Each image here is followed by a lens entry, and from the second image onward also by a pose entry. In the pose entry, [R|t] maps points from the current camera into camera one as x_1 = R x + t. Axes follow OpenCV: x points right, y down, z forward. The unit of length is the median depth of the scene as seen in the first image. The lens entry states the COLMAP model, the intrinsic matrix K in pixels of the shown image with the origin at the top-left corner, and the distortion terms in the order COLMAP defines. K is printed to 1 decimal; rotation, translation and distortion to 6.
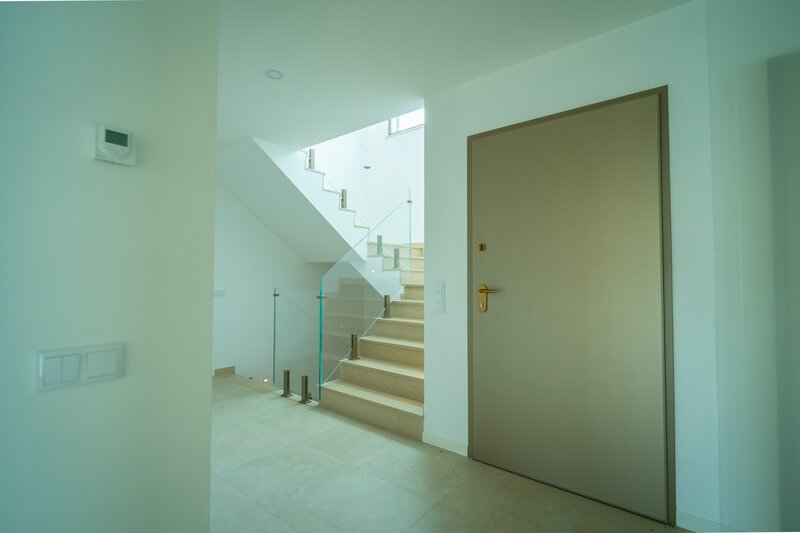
lens RADIAL K [[375.5, 0, 400.5], [0, 375.5, 267.3], [0, 0, 1]] dist [-0.001049, -0.001269]
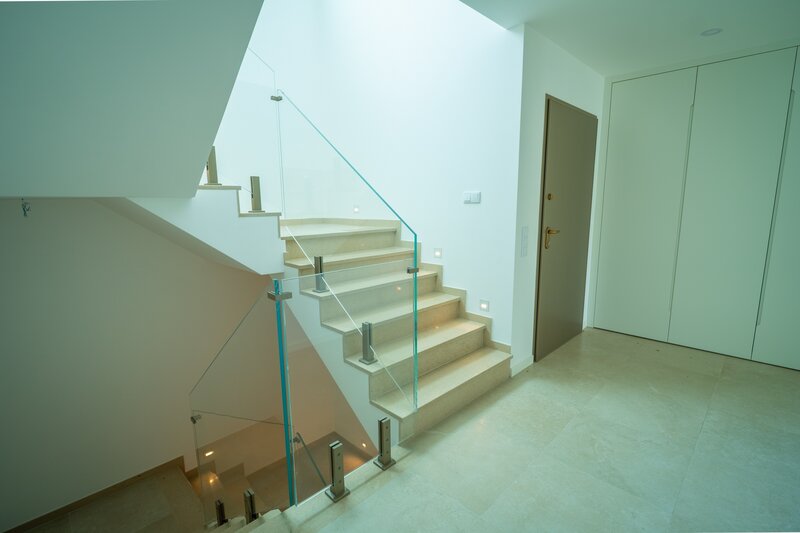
lens RADIAL K [[375.5, 0, 400.8], [0, 375.5, 265.9], [0, 0, 1]] dist [-0.001049, -0.001269]
pose [[0.099089, -0.165561, 0.981209, -0.825559], [-0.014361, 0.985721, 0.167773, -0.021924], [-0.994975, -0.030716, 0.095297, 1.035104]]
